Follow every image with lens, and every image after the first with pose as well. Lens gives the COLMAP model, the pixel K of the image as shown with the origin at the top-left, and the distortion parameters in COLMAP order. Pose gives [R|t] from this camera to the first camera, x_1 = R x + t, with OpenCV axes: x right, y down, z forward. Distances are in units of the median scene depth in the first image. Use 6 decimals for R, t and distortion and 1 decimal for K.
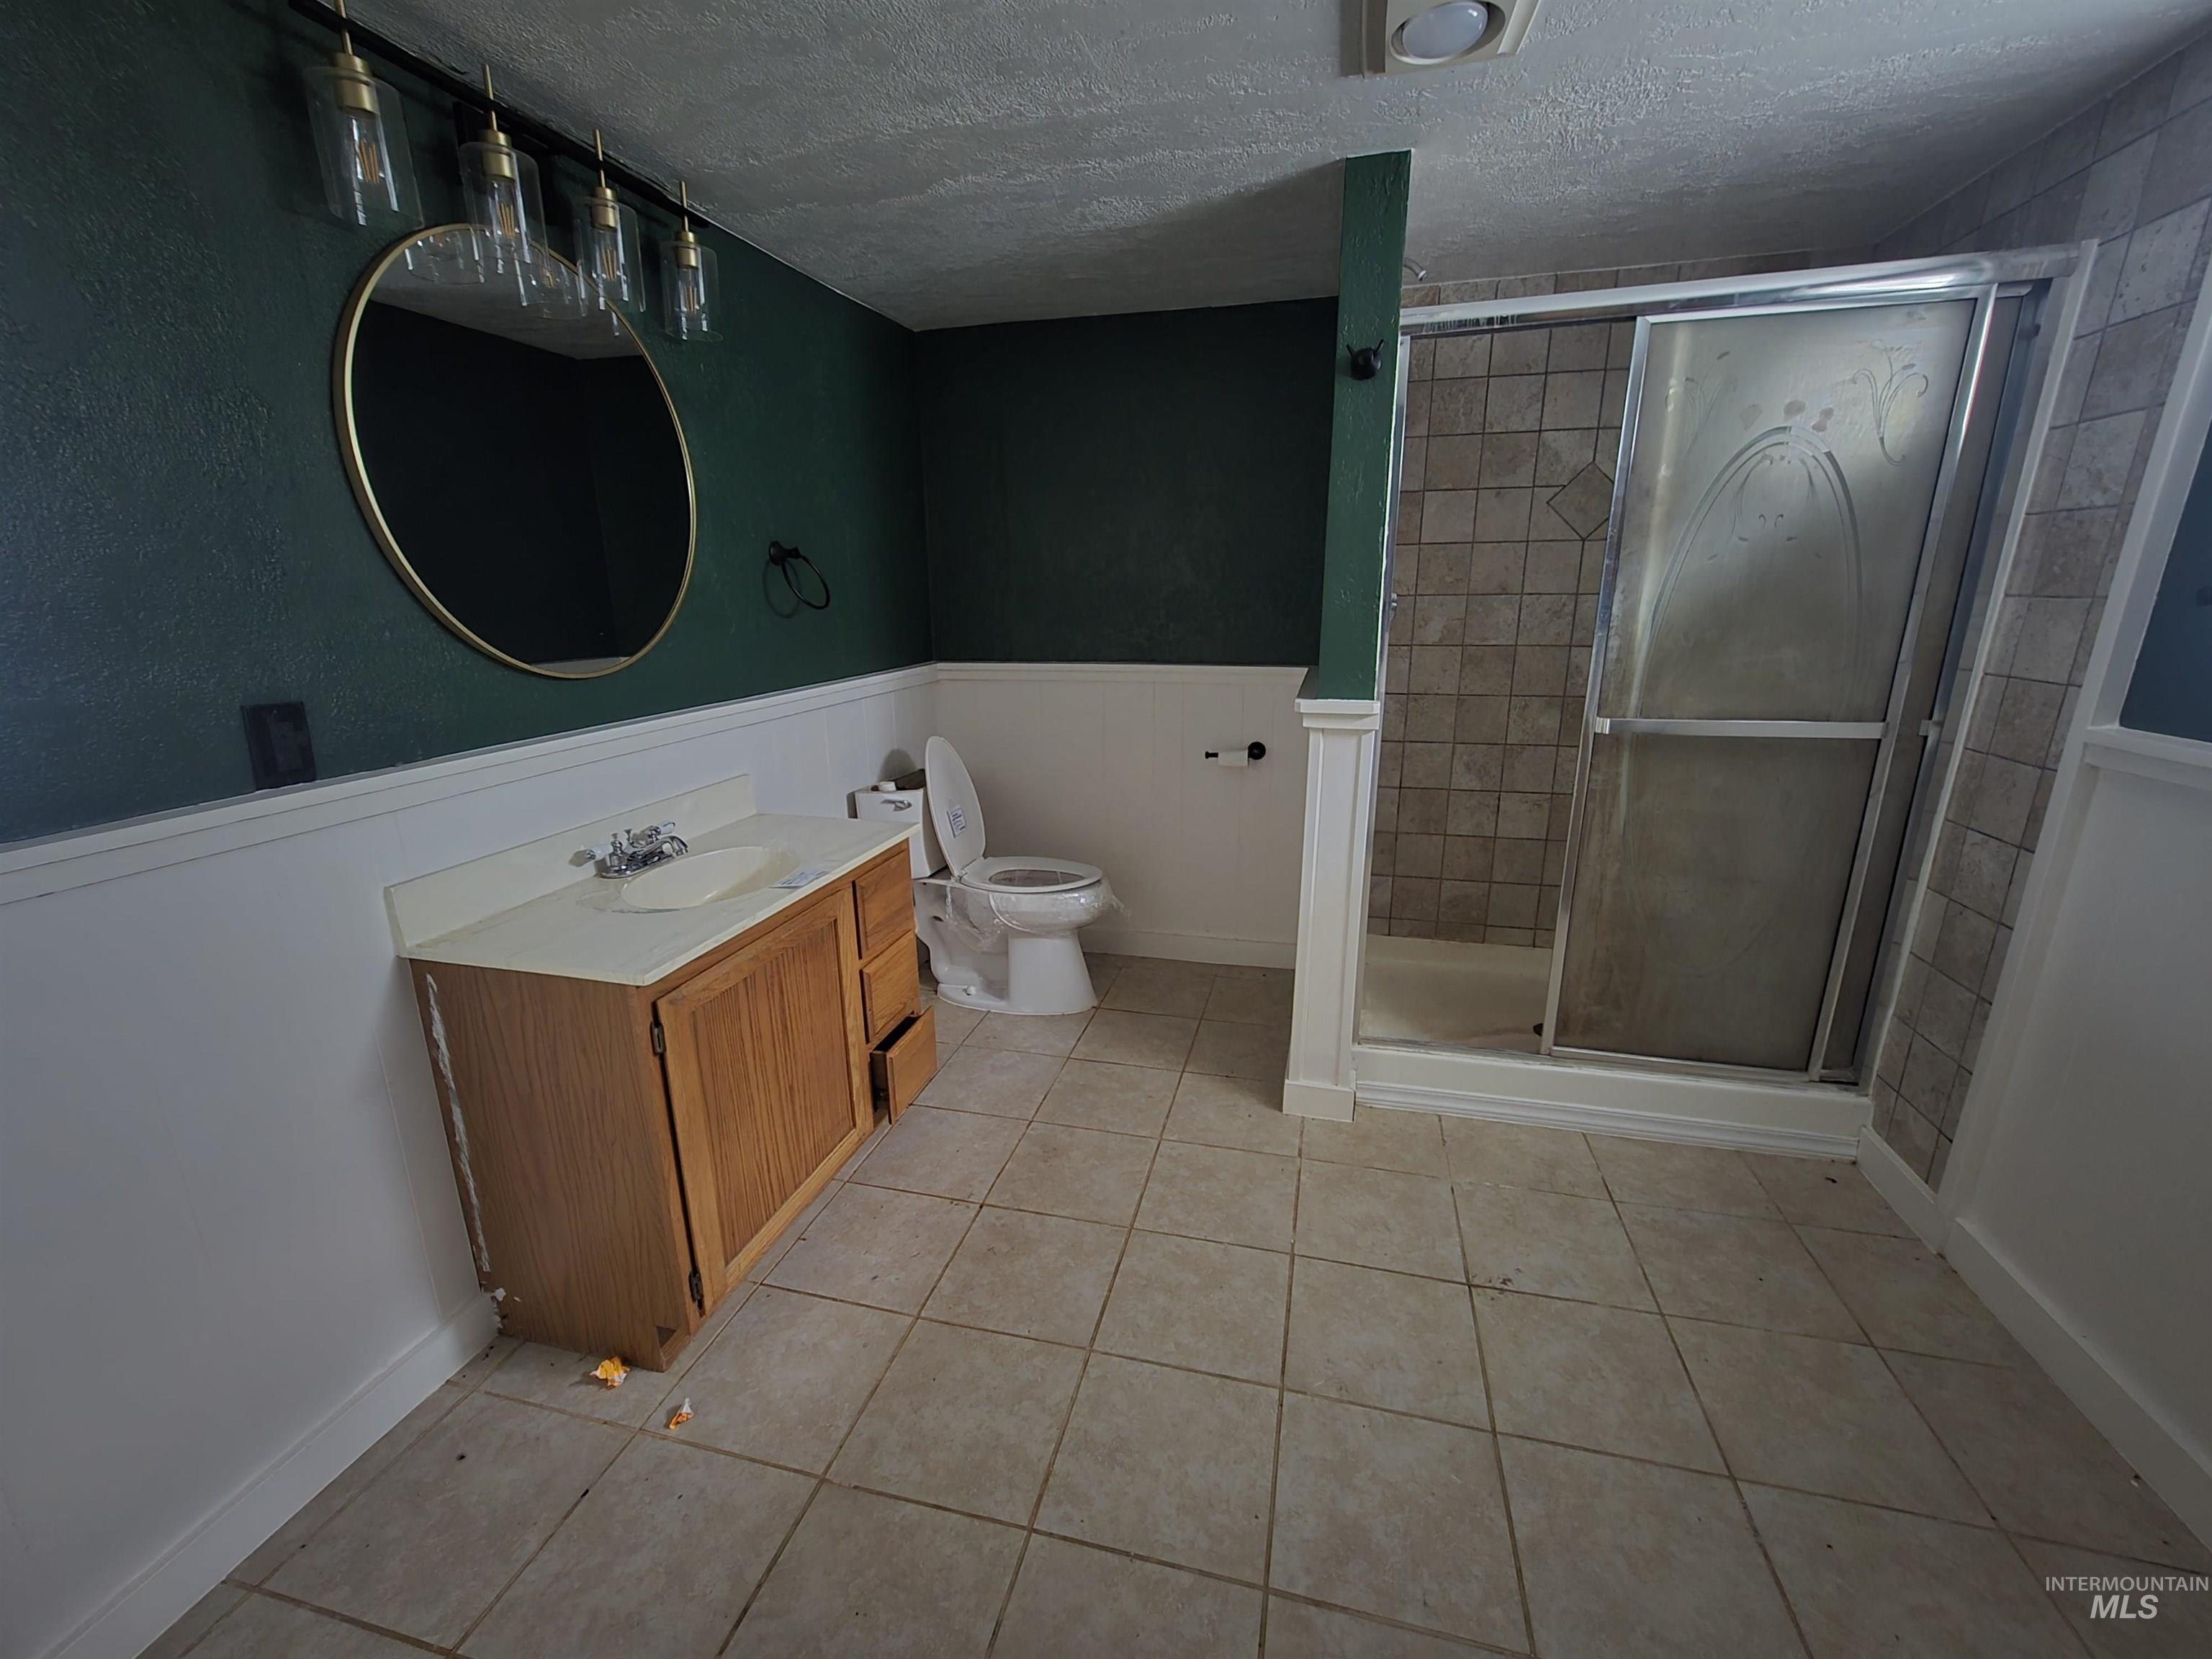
lens RADIAL K [[909.7, 0, 1121.7], [0, 909.7, 836.7], [0, 0, 1]] dist [-0.003745, 0.001262]
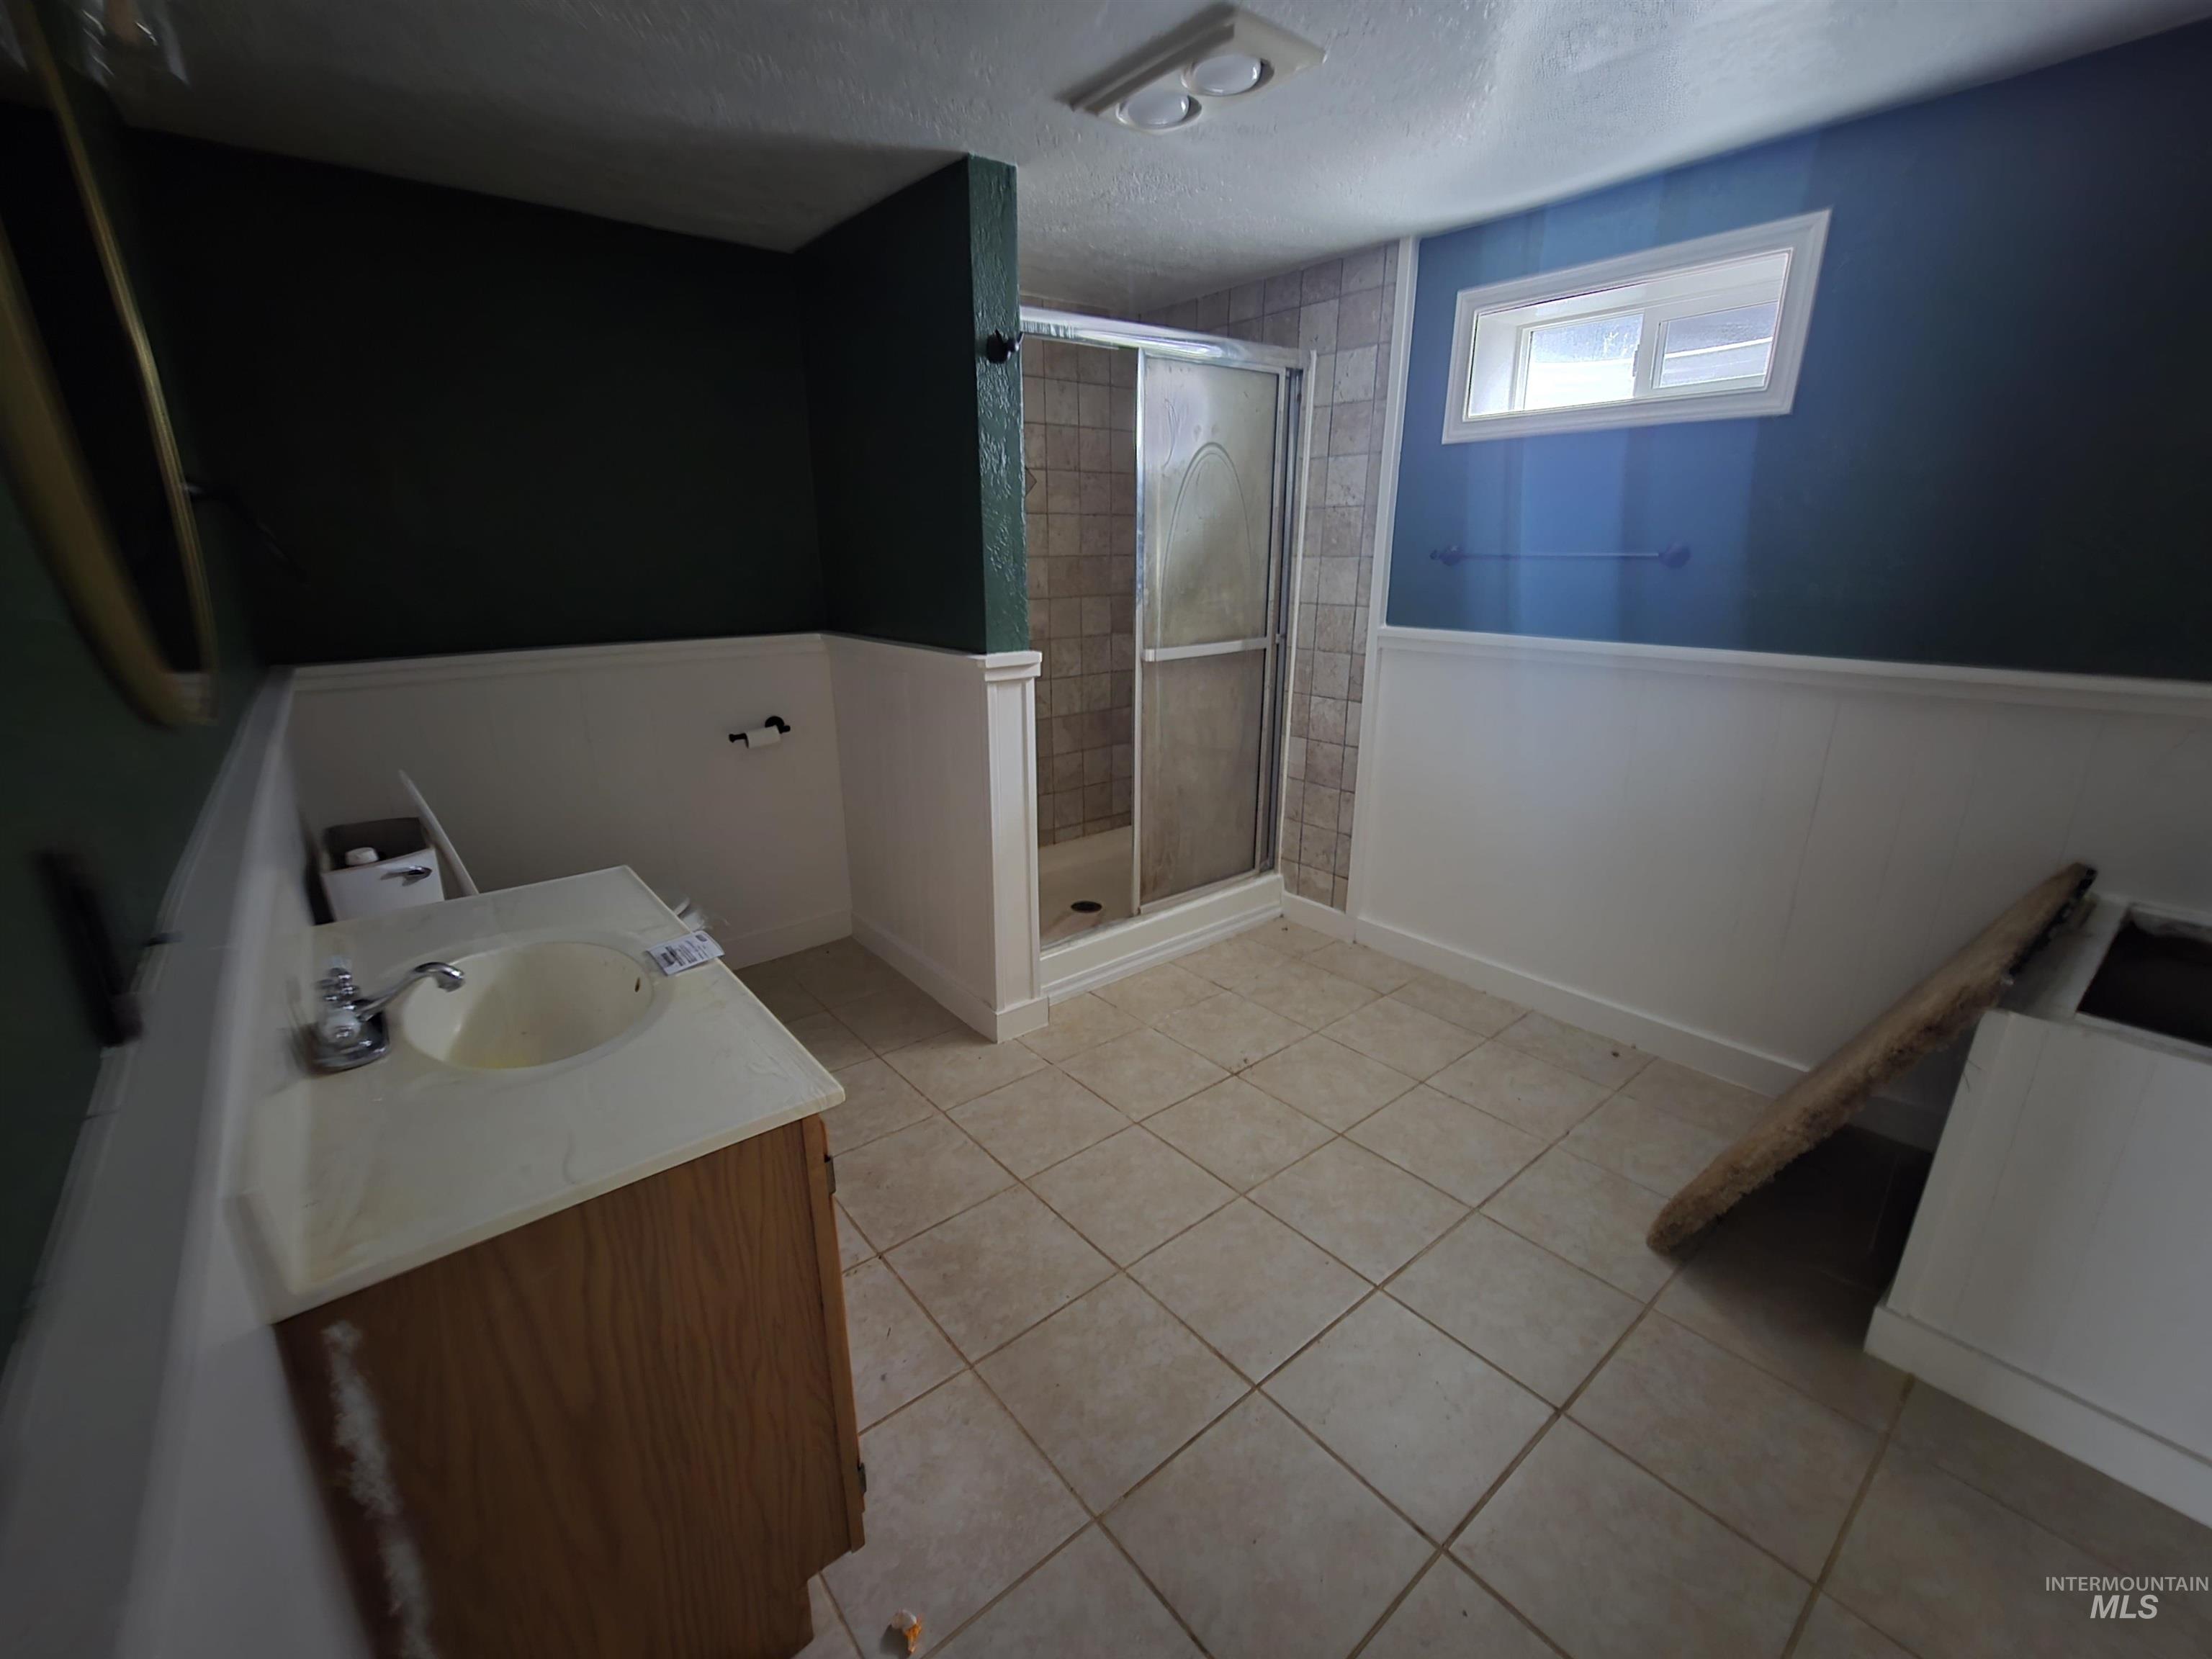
lens RADIAL K [[909.7, 0, 1105.4], [0, 909.7, 814.1], [0, 0, 1]] dist [-0.003745, 0.001262]
pose [[0.604935, -0.222850, 0.764455, -0.733221], [0.210538, 0.970637, 0.116350, -0.082328], [-0.767937, 0.090562, 0.634091, 0.285628]]
